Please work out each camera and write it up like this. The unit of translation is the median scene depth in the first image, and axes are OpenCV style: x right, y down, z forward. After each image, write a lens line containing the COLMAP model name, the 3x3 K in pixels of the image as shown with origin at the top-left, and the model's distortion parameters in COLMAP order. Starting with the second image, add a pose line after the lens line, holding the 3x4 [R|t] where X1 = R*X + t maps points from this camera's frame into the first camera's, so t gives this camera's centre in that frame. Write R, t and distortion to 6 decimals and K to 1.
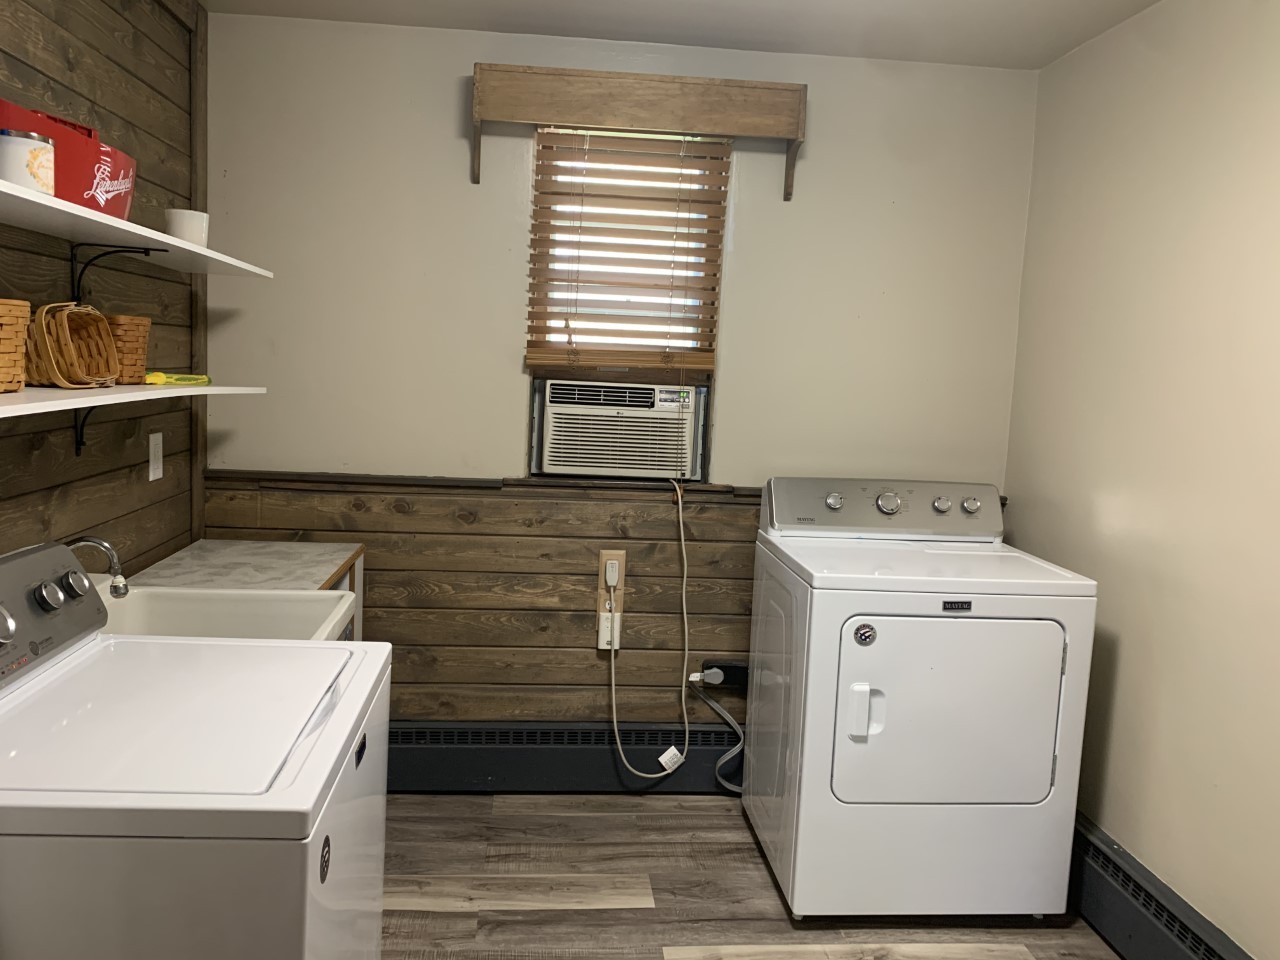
lens RADIAL K [[977.9, 0, 636.2], [0, 977.9, 478.6], [0, 0, 1]] dist [0.049434, -0.071392]
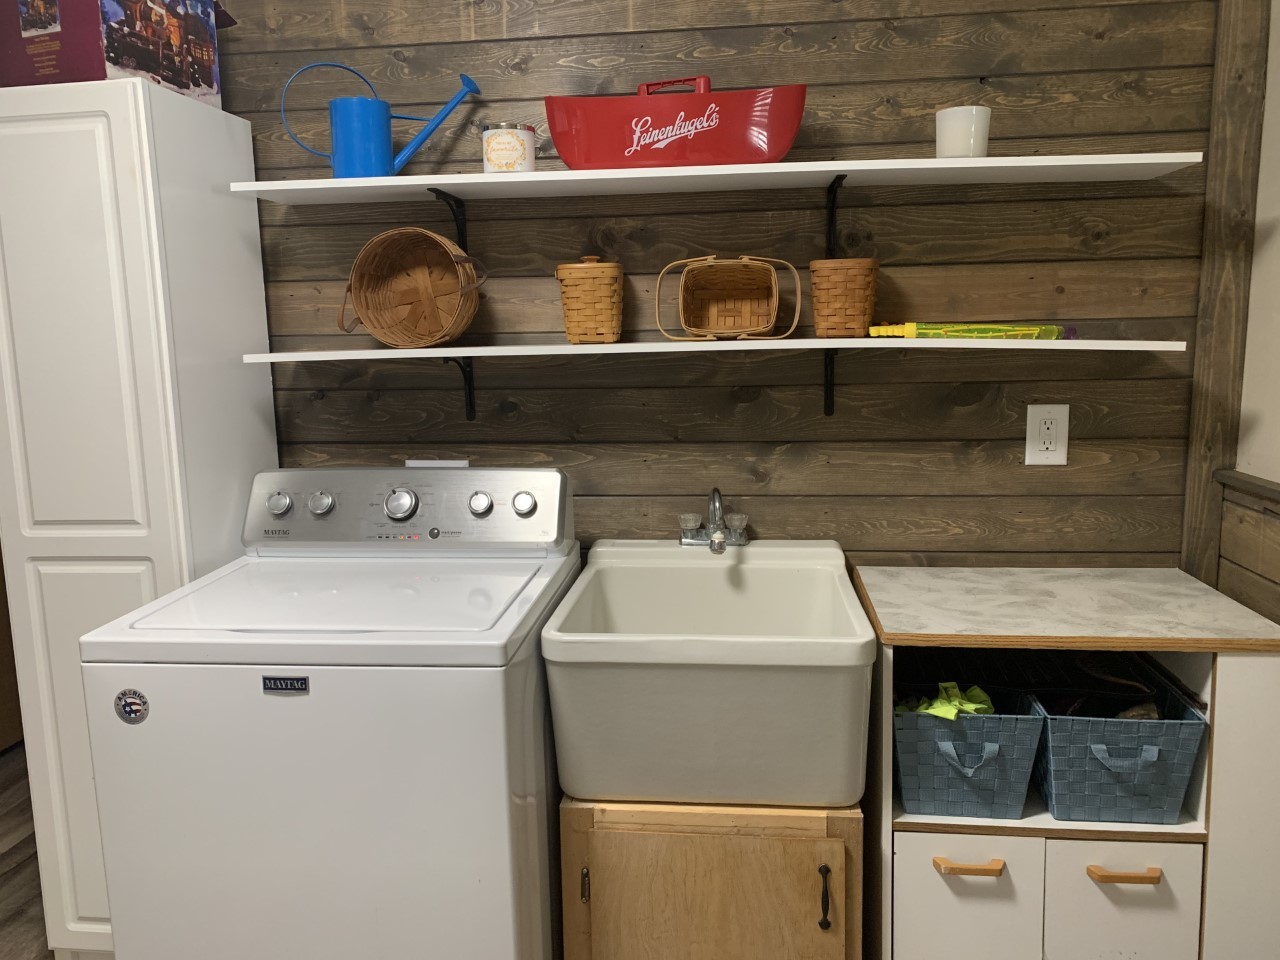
lens RADIAL K [[977.9, 0, 635.9], [0, 977.9, 475.1], [0, 0, 1]] dist [0.049434, -0.071392]
pose [[-0.218894, 0.093405, -0.971268, 0.422752], [-0.107634, 0.987022, 0.119177, -0.062444], [0.969794, 0.130628, -0.206000, 1.084686]]
